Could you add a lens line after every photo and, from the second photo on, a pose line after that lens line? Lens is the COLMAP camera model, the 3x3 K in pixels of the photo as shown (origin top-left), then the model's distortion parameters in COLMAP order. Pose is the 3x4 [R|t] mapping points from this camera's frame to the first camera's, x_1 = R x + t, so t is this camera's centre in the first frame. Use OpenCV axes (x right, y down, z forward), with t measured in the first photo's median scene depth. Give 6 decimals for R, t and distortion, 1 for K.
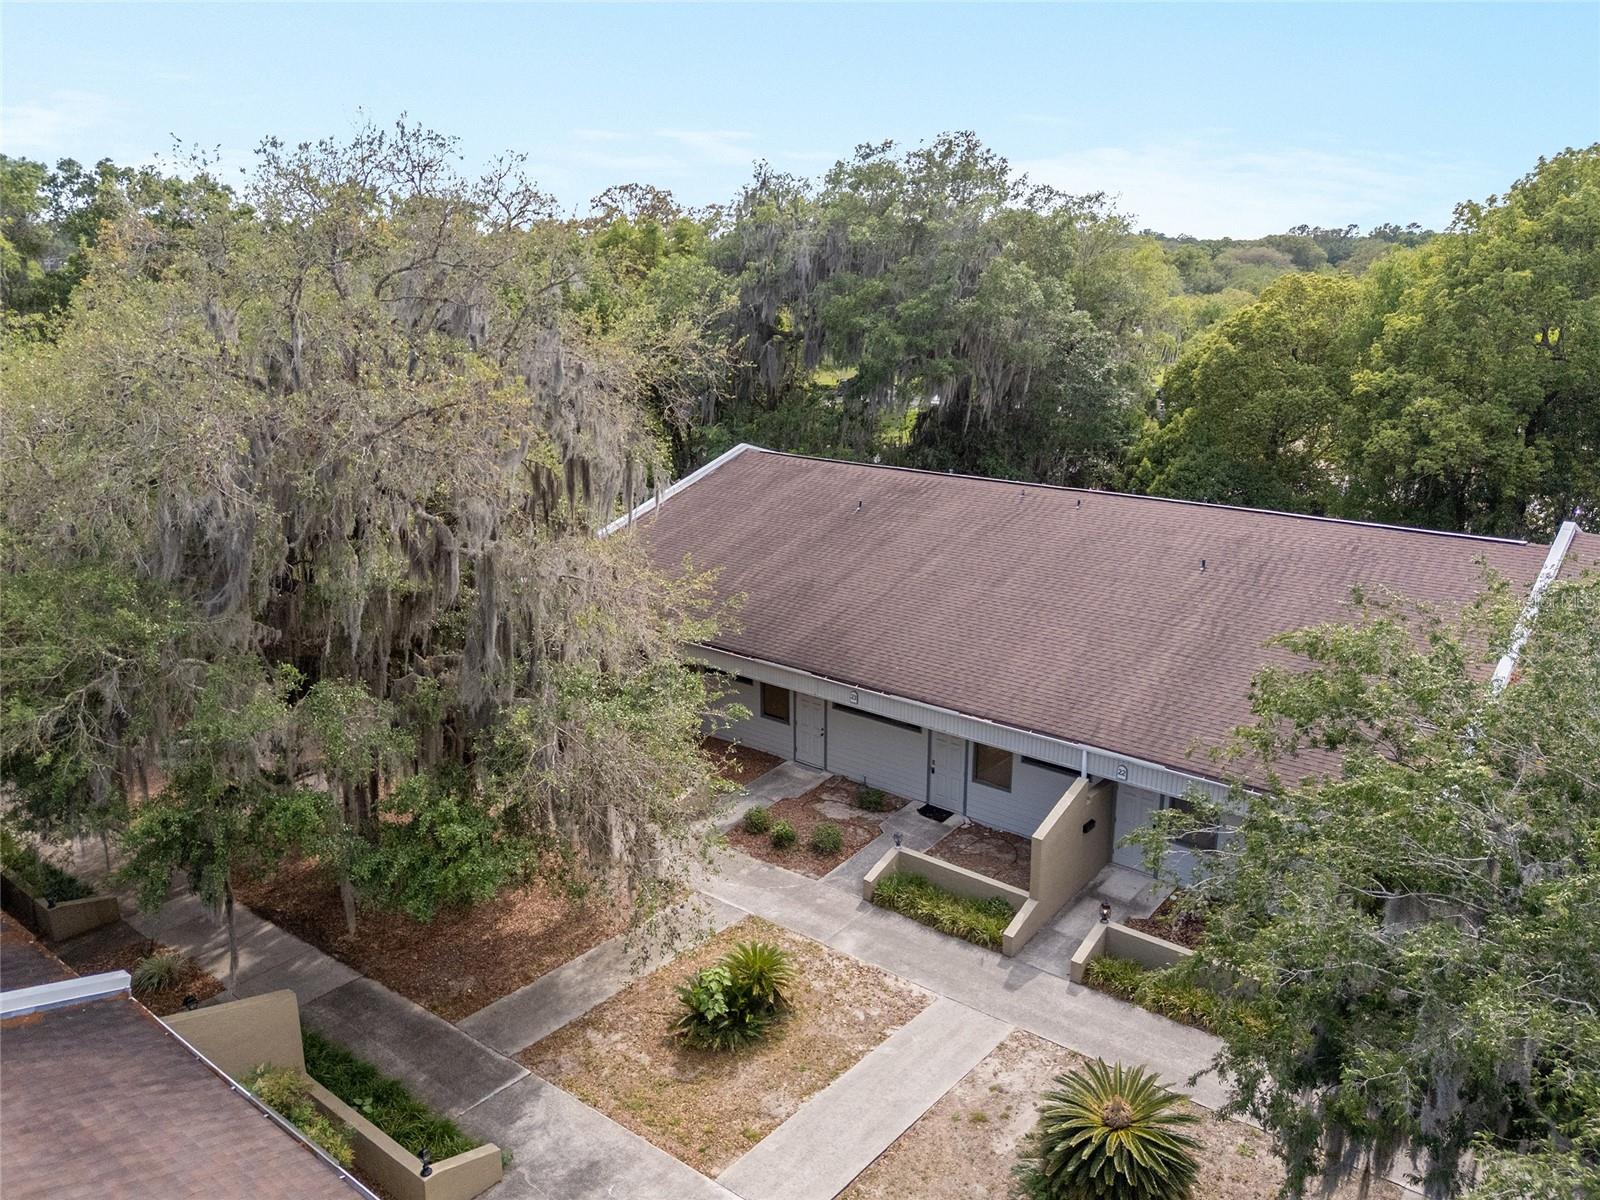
lens RADIAL K [[1211.1, 0, 798.8], [0, 1211.1, 607.1], [0, 0, 1]] dist [0.061037, -0.015106]
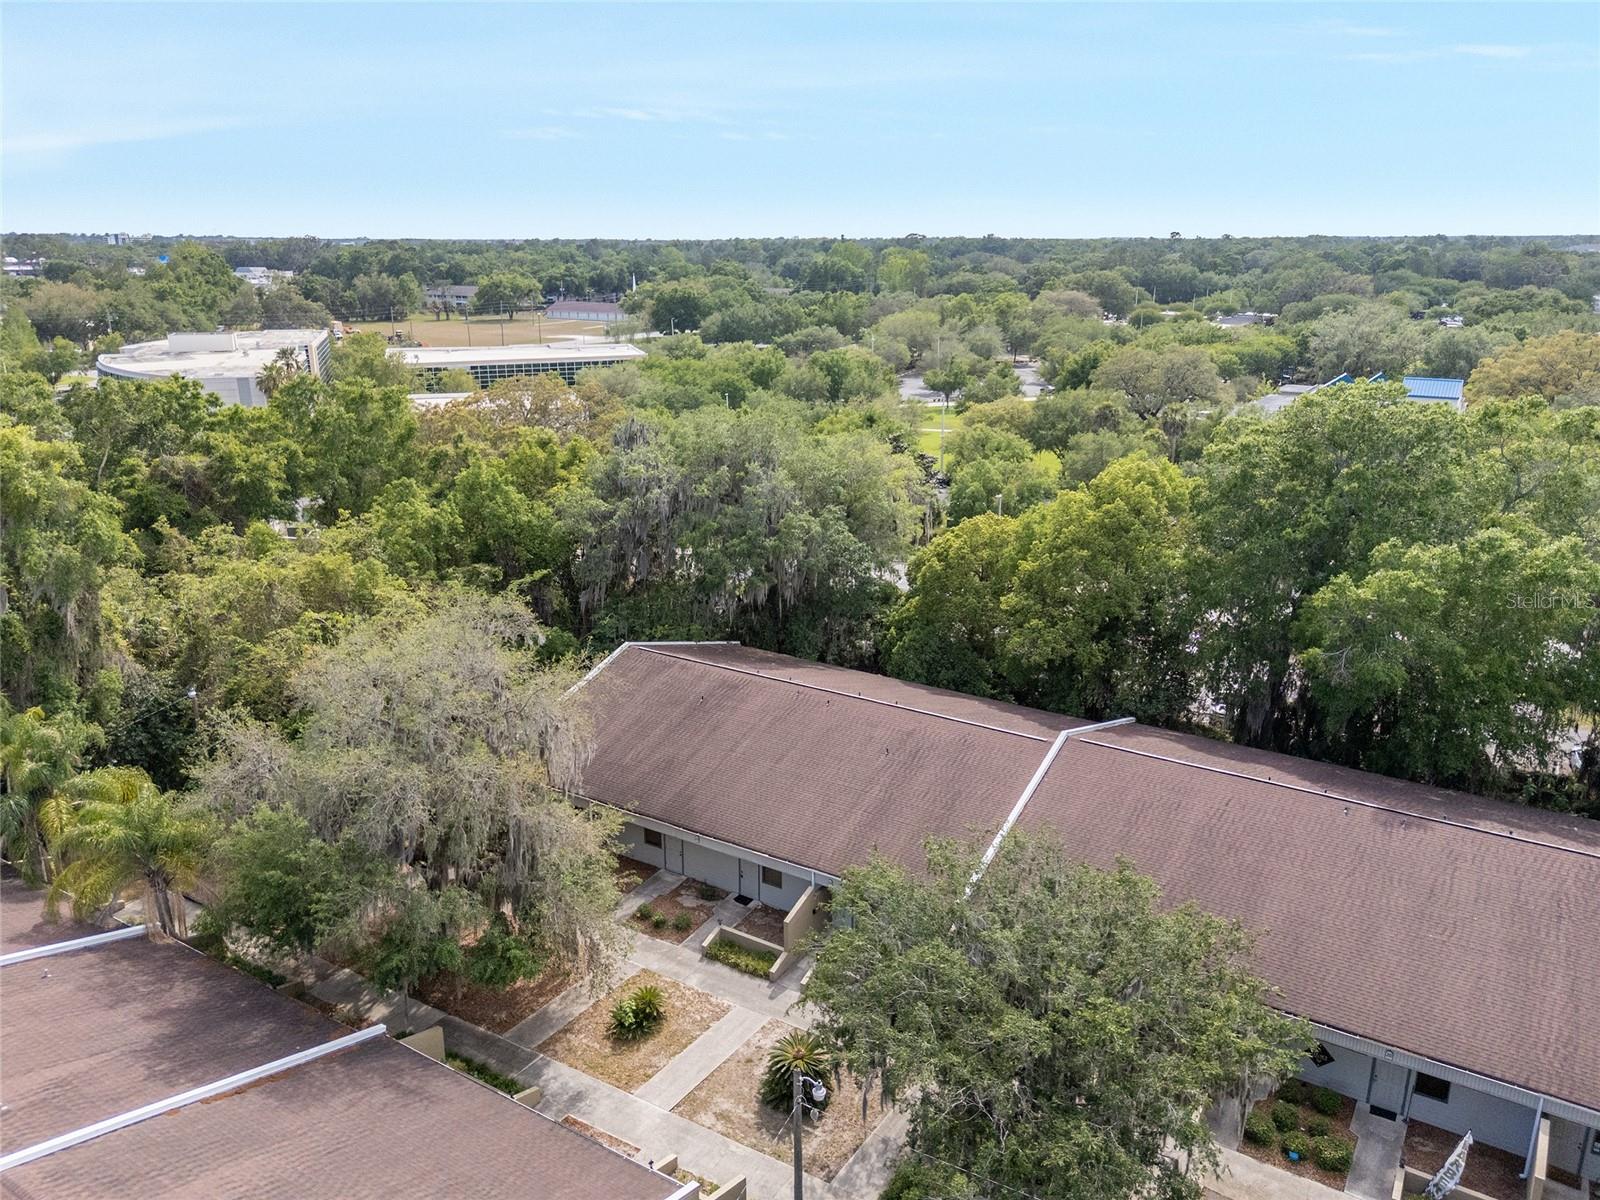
lens RADIAL K [[1211.1, 0, 797.7], [0, 1211.1, 595.0], [0, 0, 1]] dist [0.061037, -0.015106]
pose [[0.994398, -0.031610, 0.100860, 0.028181], [0.030488, 0.999455, 0.012646, -0.365880], [-0.101204, -0.009501, 0.994820, -0.973420]]
